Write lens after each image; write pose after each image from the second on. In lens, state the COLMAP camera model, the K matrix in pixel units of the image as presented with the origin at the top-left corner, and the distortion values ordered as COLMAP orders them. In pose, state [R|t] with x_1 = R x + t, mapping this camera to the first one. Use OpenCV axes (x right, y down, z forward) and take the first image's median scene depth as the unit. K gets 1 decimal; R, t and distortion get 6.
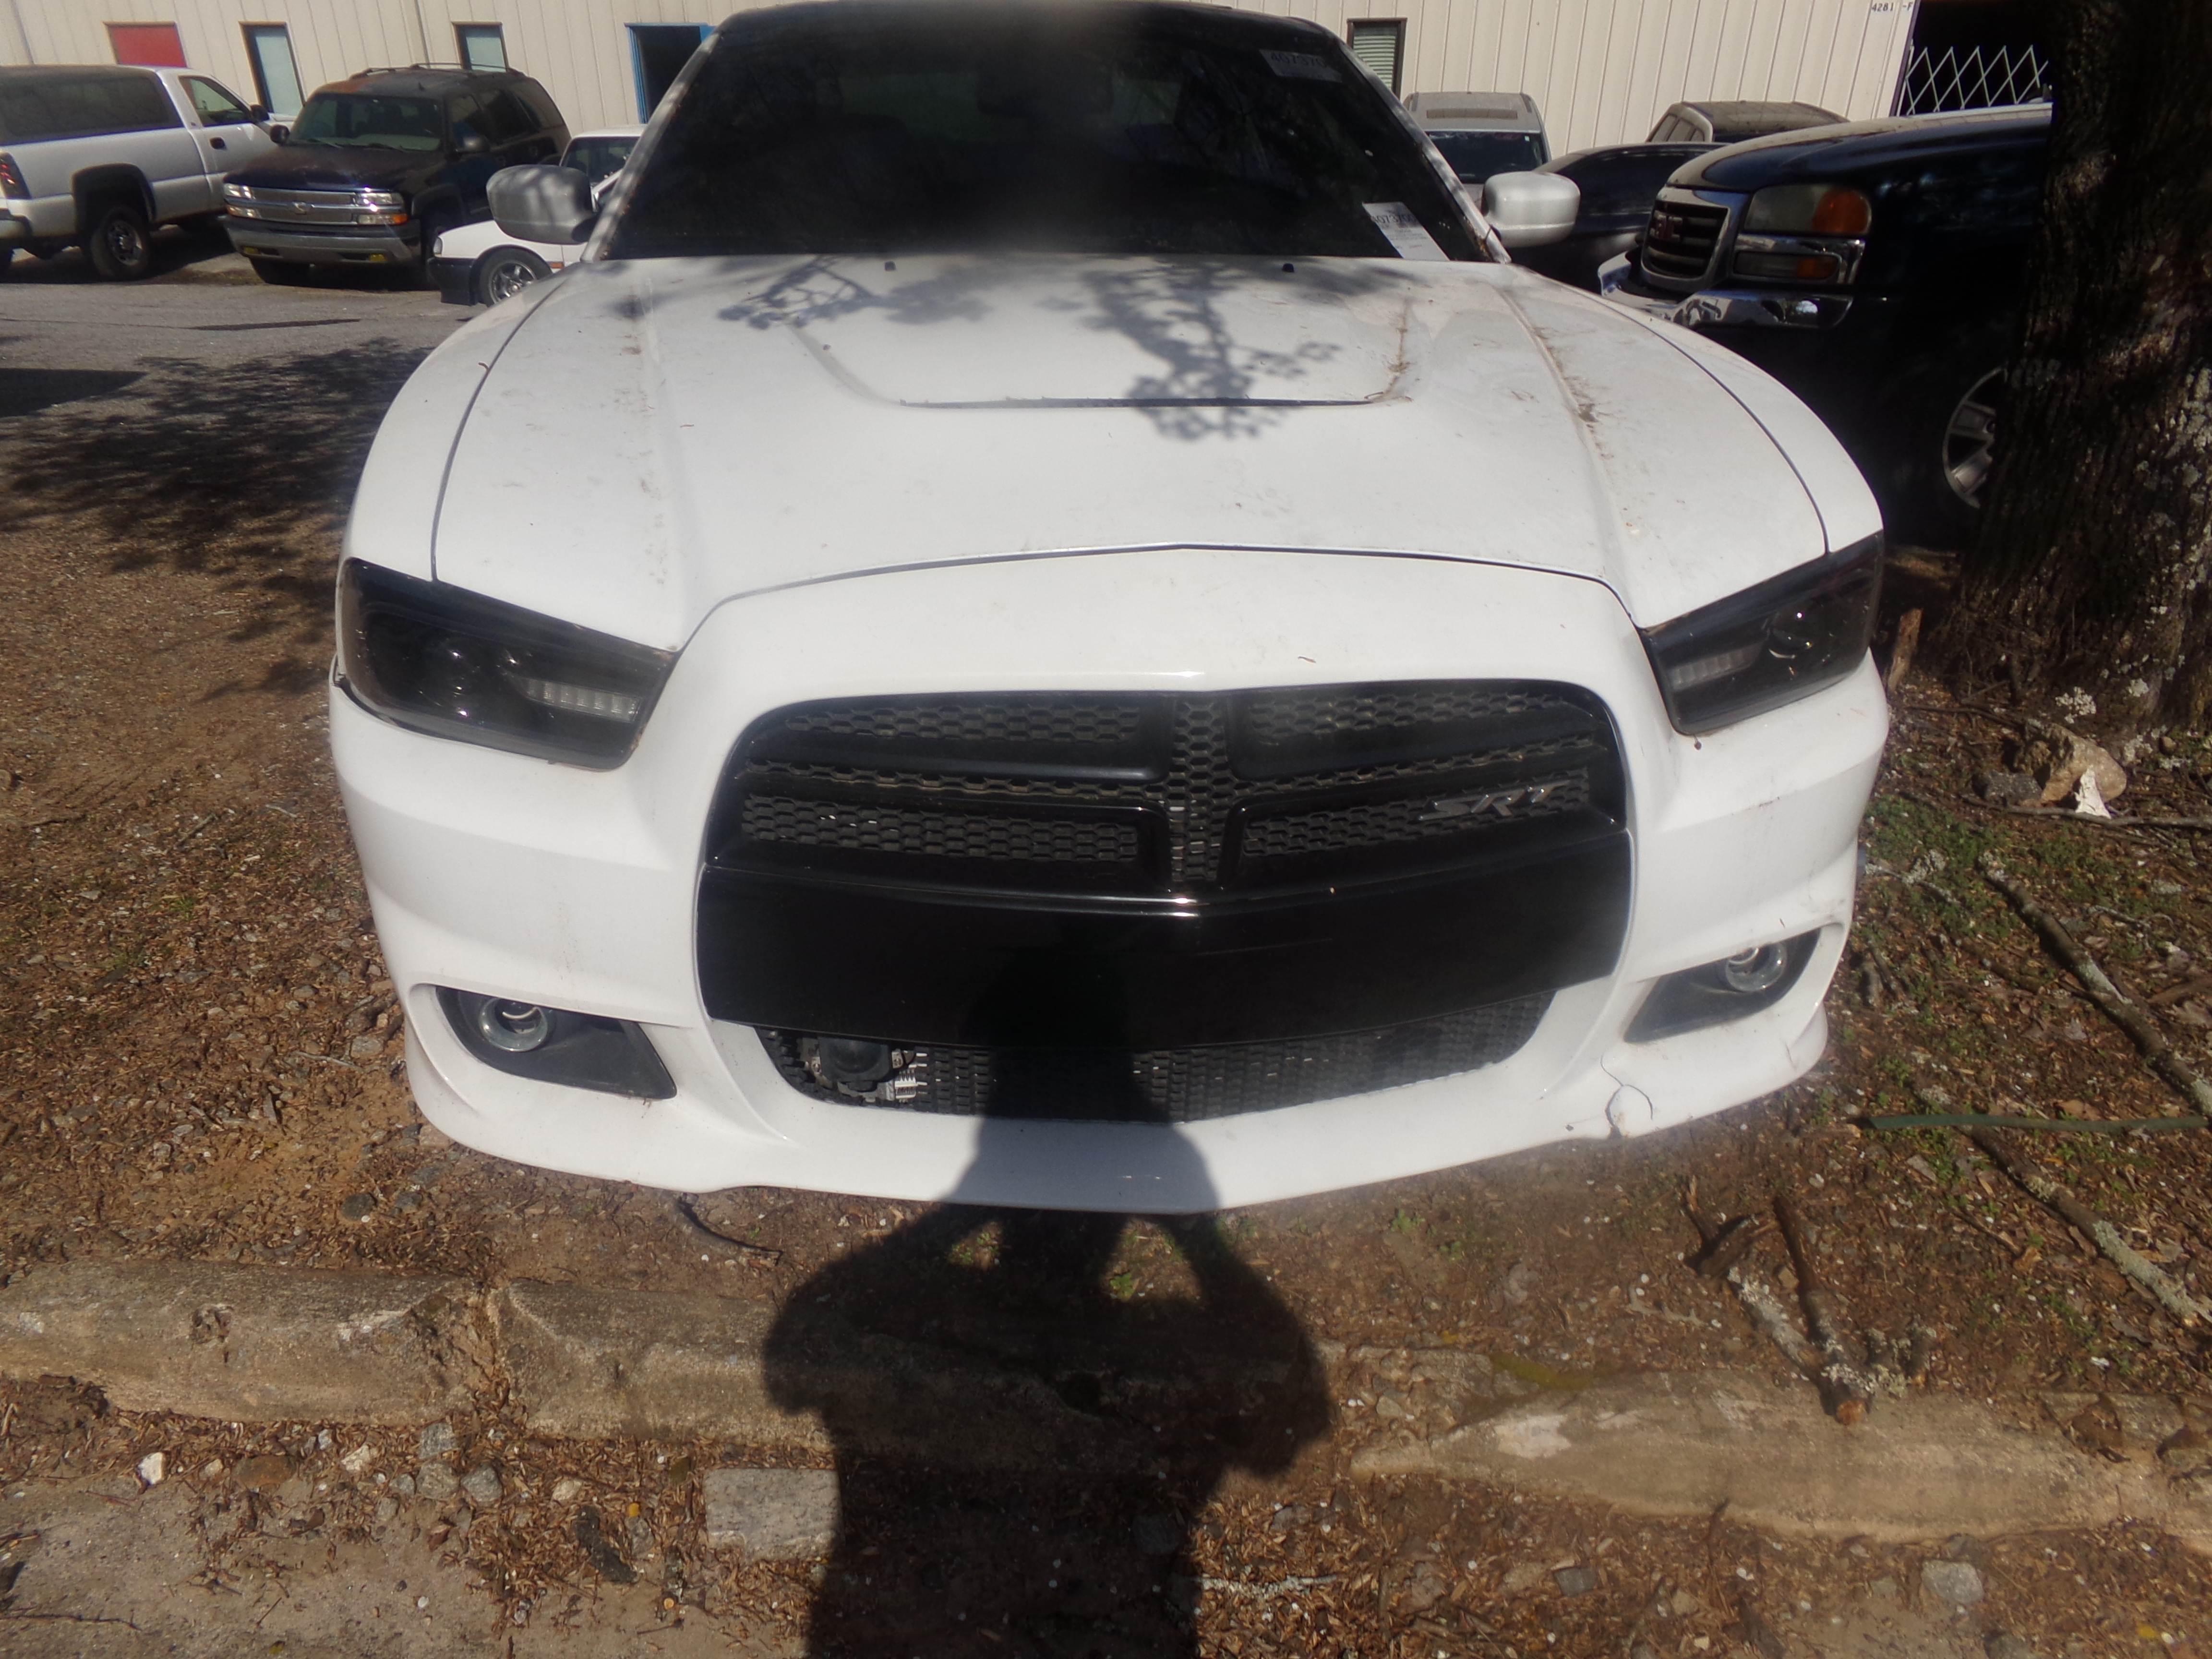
lens RADIAL K [[1560.0, 0, 1073.1], [0, 1560.0, 829.4], [0, 0, 1]] dist [-0.036372, 0.063706]
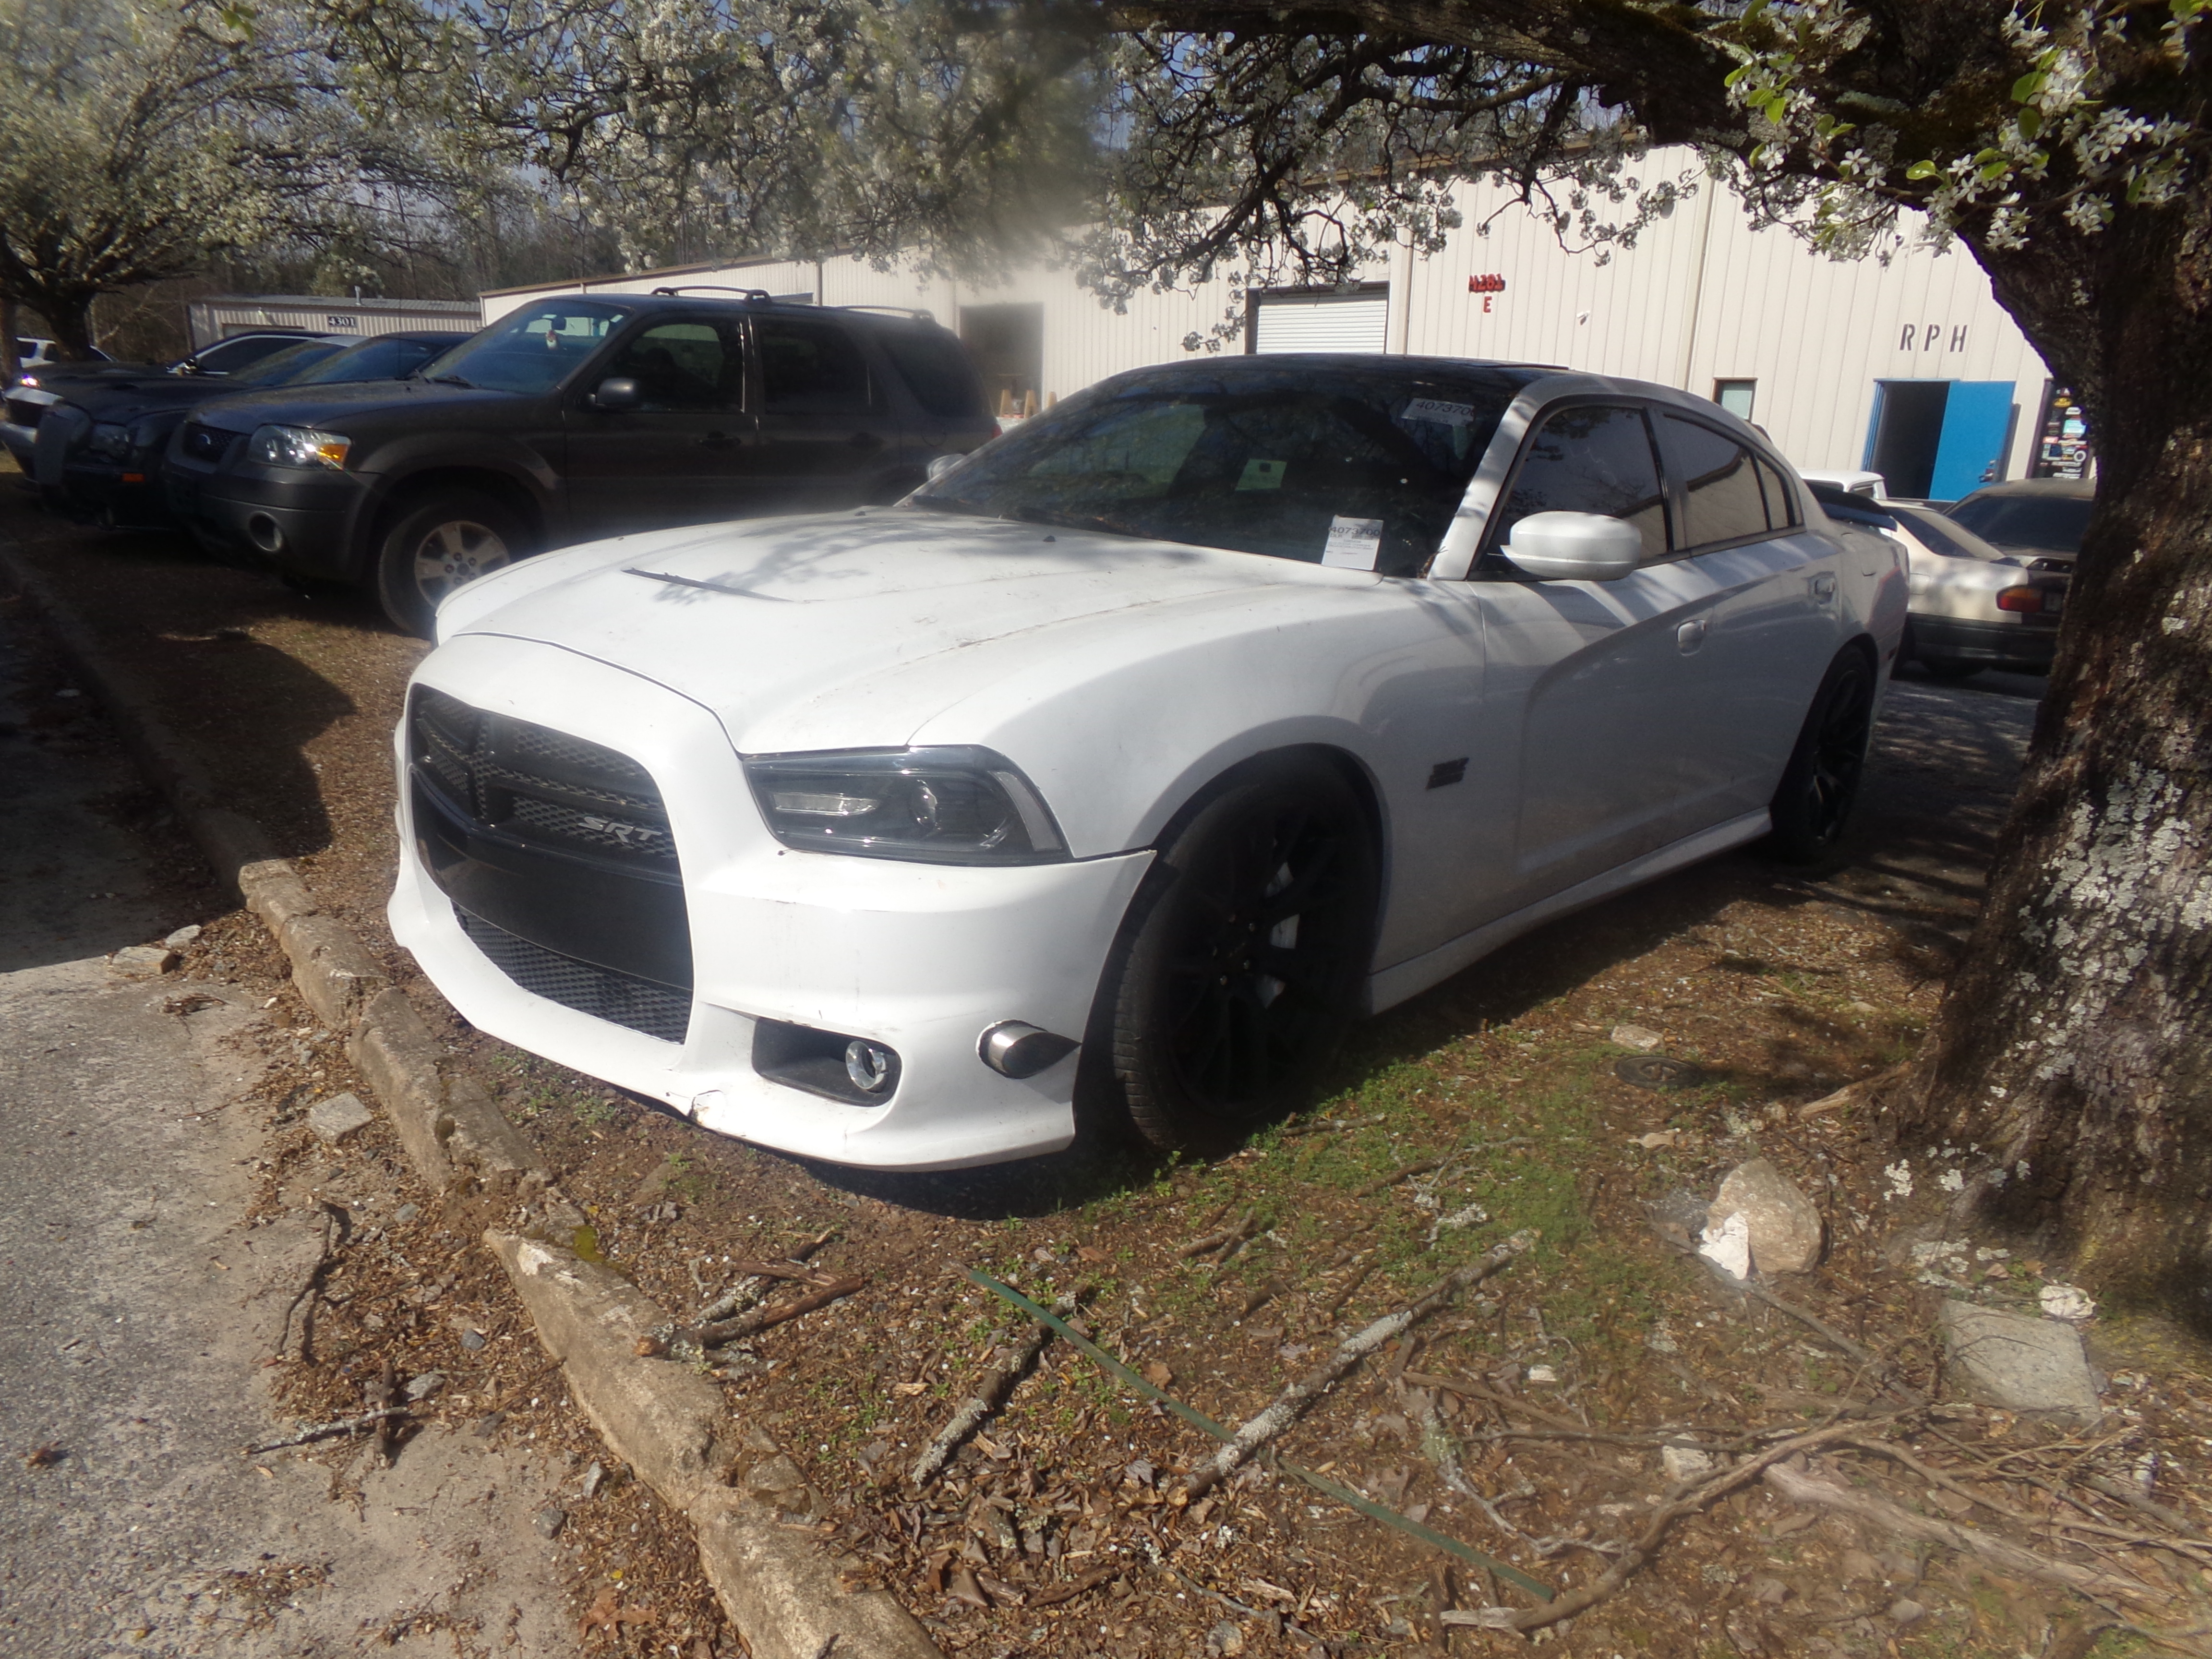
lens RADIAL K [[1560.0, 0, 1073.1], [0, 1560.0, 829.4], [0, 0, 1]] dist [-0.036372, 0.063706]
pose [[0.659146, 0.224924, -0.717590, 1.500610], [-0.359748, 0.932266, -0.038237, -0.108860], [0.660384, 0.283355, 0.695415, 0.190334]]
